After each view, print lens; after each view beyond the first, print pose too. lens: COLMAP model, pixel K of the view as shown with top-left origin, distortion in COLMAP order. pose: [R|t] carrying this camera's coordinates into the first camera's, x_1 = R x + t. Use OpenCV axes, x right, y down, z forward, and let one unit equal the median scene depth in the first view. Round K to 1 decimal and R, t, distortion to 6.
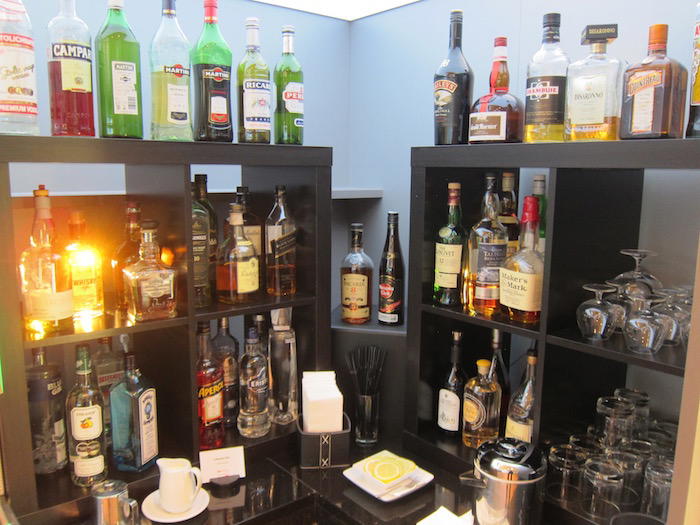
lens RADIAL K [[582.5, 0, 350.5], [0, 582.5, 261.3], [0, 0, 1]] dist [-0.054918, 0.010726]
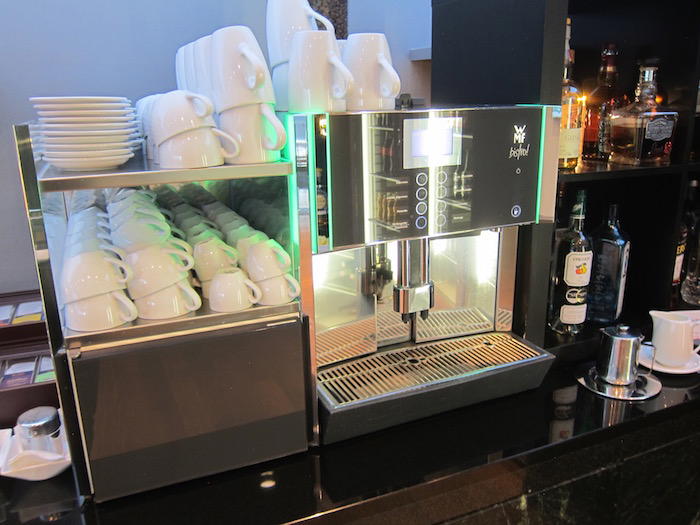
lens RADIAL K [[582.5, 0, 350.7], [0, 582.5, 262.3], [0, 0, 1]] dist [-0.054918, 0.010726]
pose [[0.964825, 0.048102, -0.258455, -0.578687], [-0.014981, 0.991581, 0.128621, 0.149126], [0.262465, -0.120225, 0.957423, -0.041009]]
